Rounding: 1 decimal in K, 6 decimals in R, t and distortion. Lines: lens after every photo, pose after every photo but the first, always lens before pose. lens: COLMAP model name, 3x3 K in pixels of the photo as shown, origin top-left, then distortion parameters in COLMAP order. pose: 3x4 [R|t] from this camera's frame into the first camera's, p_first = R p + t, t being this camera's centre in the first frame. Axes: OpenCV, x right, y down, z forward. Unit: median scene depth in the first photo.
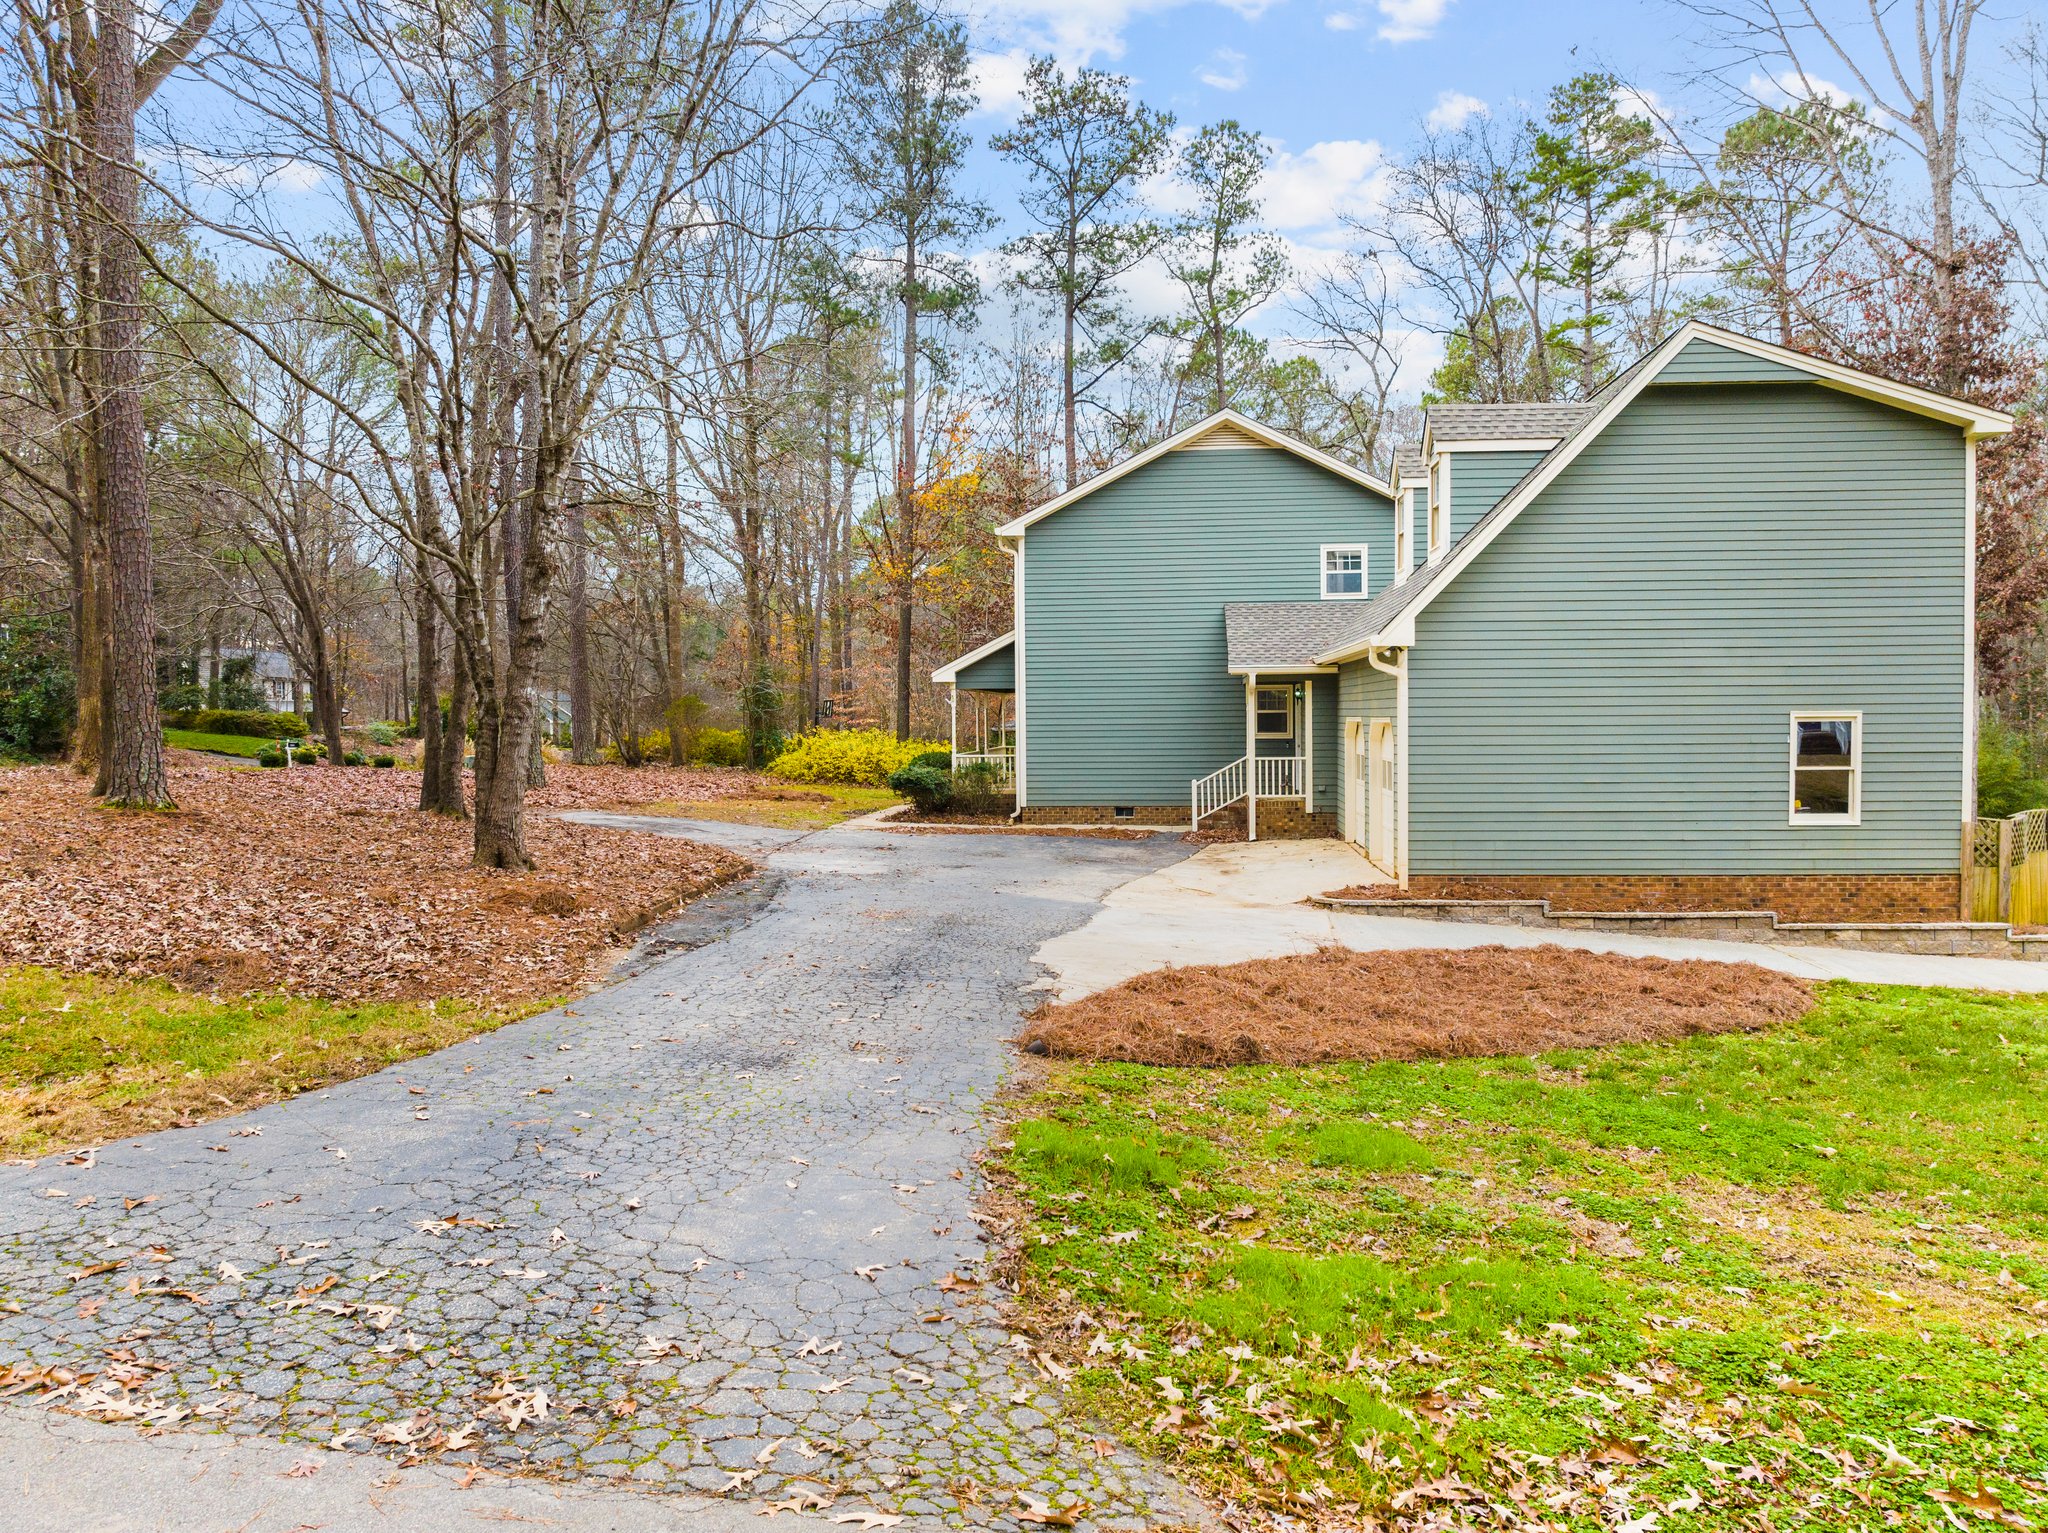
lens RADIAL K [[1462.2, 0, 1065.7], [0, 1462.2, 713.1], [0, 0, 1]] dist [-0.034161, 0.004590]
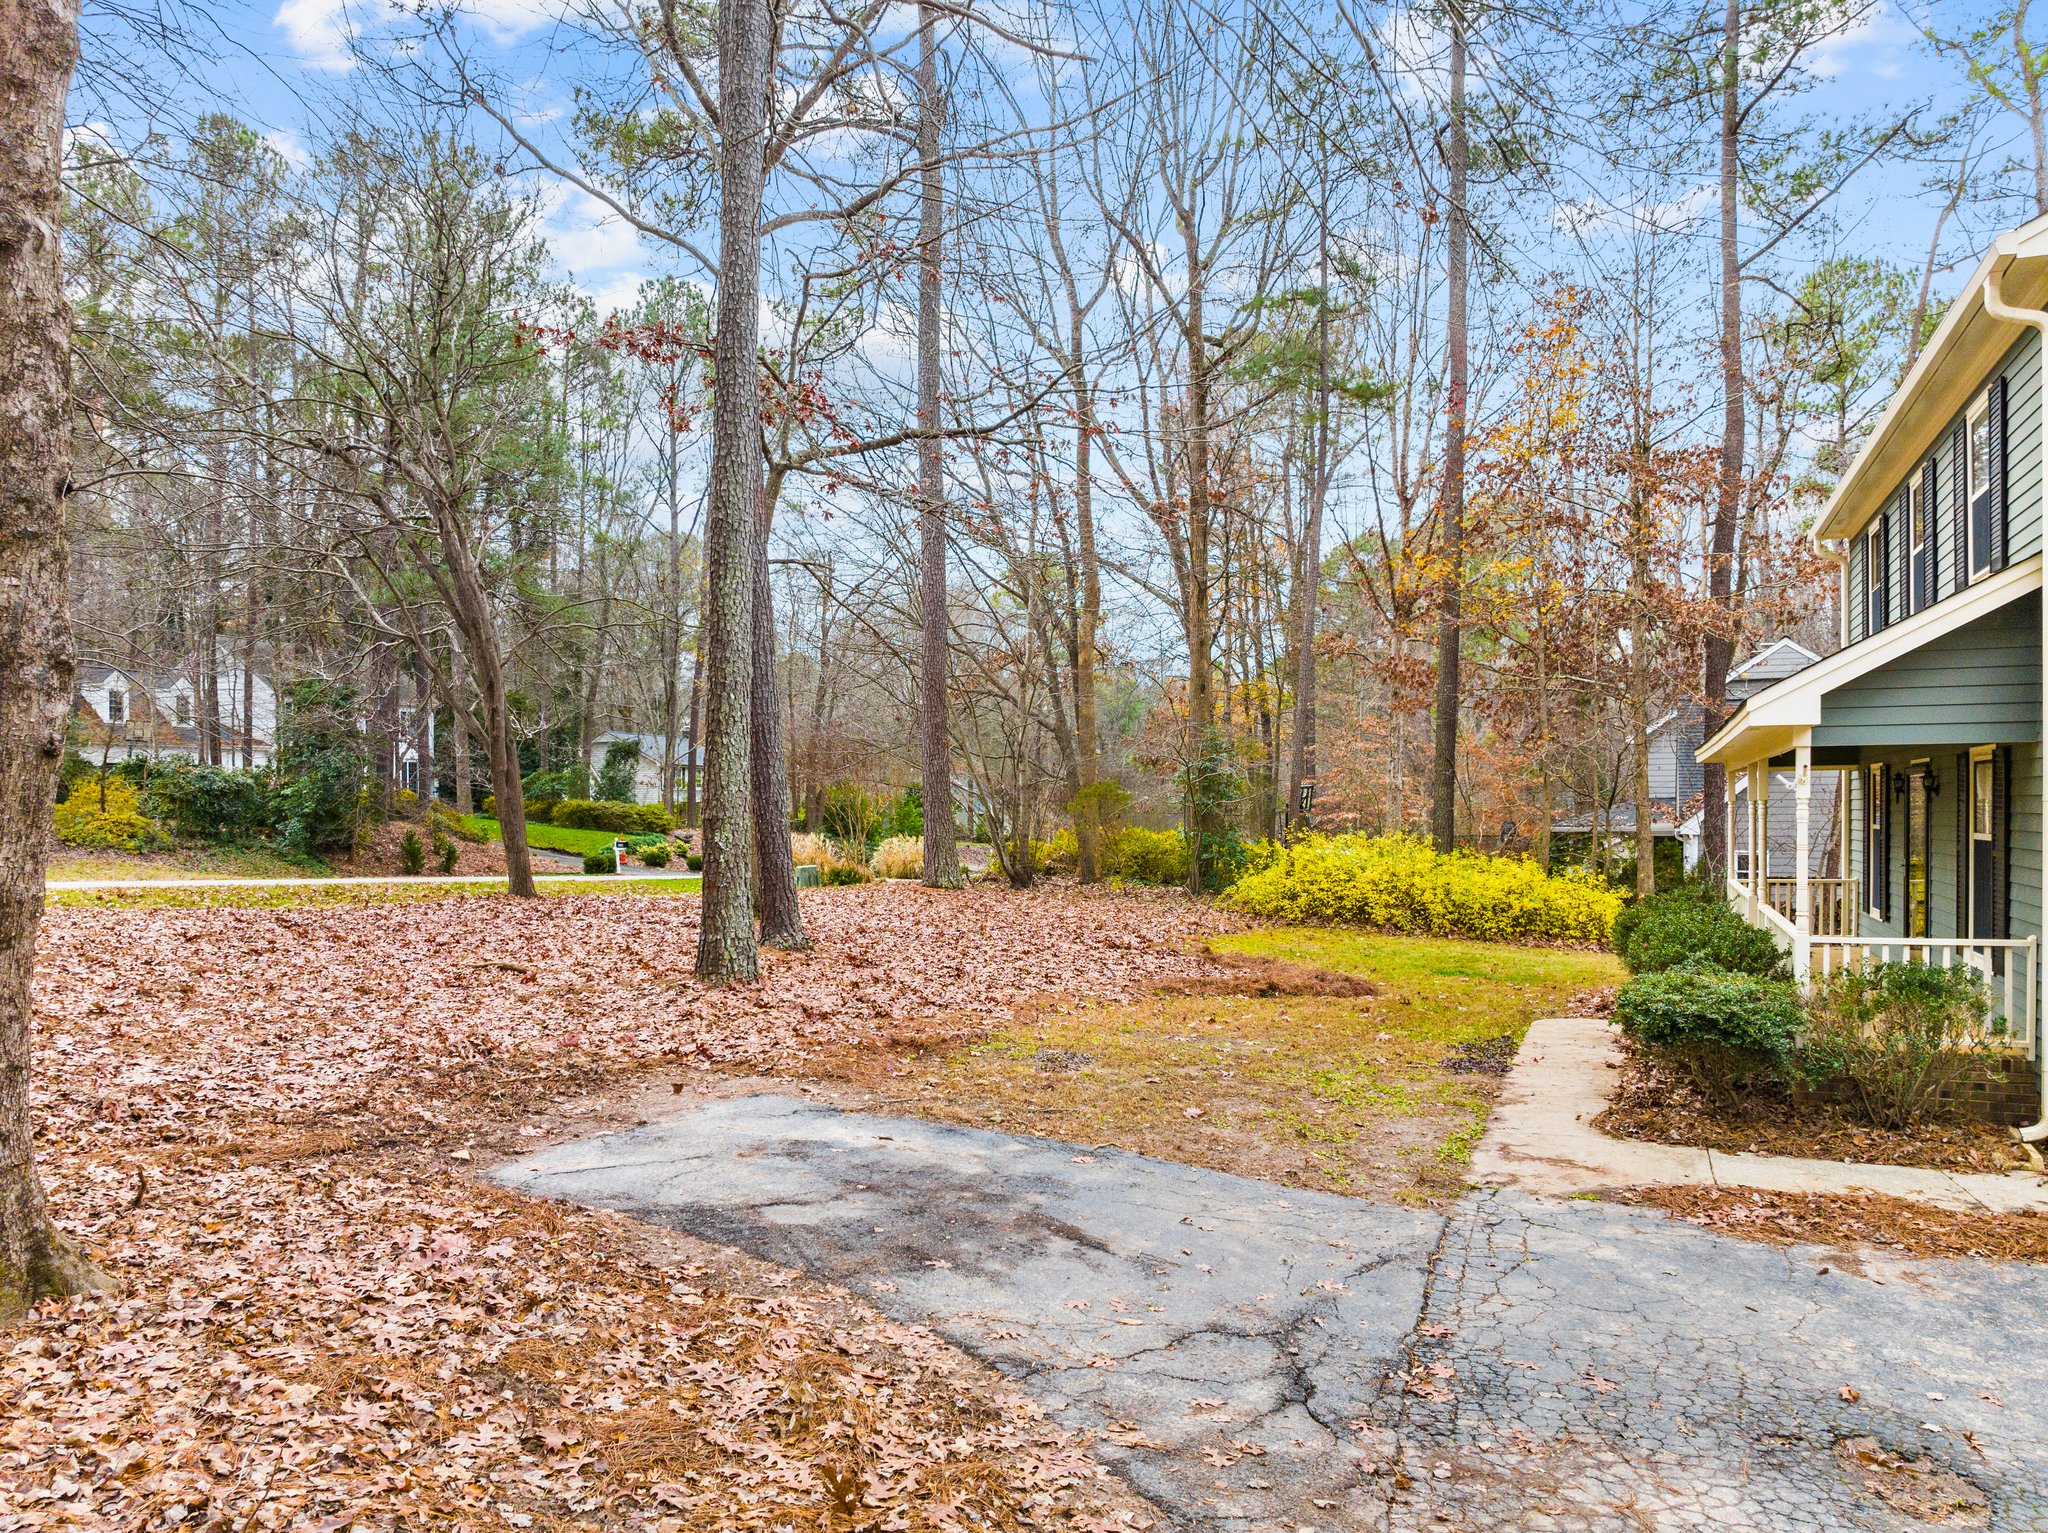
lens RADIAL K [[1458.0, 0, 1023.4], [0, 1458.0, 750.8], [0, 0, 1]] dist [-0.050698, 0.001301]
pose [[0.949115, -0.010127, -0.314768, -0.087342], [-0.000973, 0.999384, -0.035088, -0.001943], [0.314929, 0.033608, 0.948520, 0.375433]]
